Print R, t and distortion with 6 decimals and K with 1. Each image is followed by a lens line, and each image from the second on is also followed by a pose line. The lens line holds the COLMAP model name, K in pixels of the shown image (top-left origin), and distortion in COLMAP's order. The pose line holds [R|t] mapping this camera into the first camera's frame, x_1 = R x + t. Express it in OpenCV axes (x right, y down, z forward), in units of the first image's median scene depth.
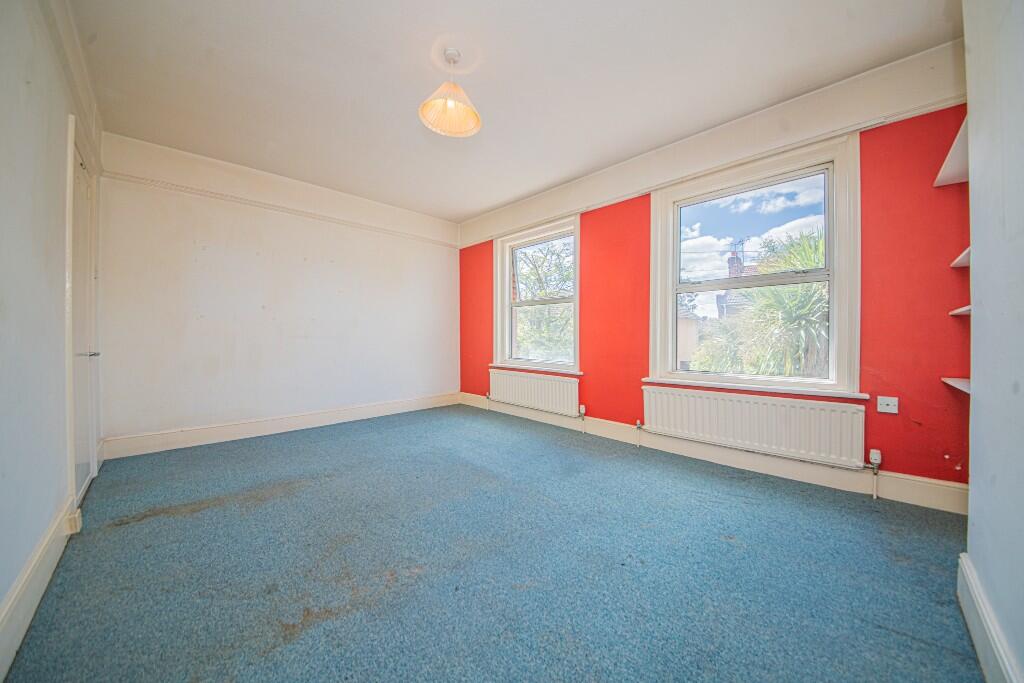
lens RADIAL K [[358.2, 0, 512.7], [0, 358.2, 333.8], [0, 0, 1]] dist [0.002843, -0.001168]
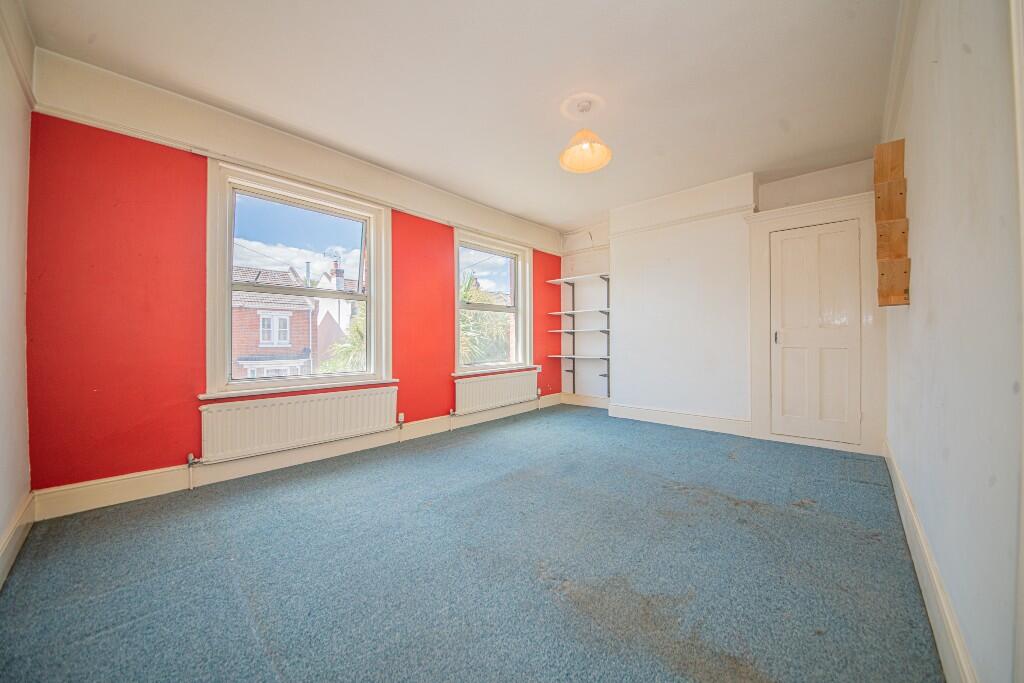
lens RADIAL K [[358.2, 0, 512.8], [0, 358.2, 342.7], [0, 0, 1]] dist [0.002843, -0.001168]
pose [[-0.042238, -0.006650, 0.999085, -0.911946], [-0.001835, 0.999977, 0.006578, 0.004900], [-0.999106, -0.001555, -0.042249, 0.877642]]
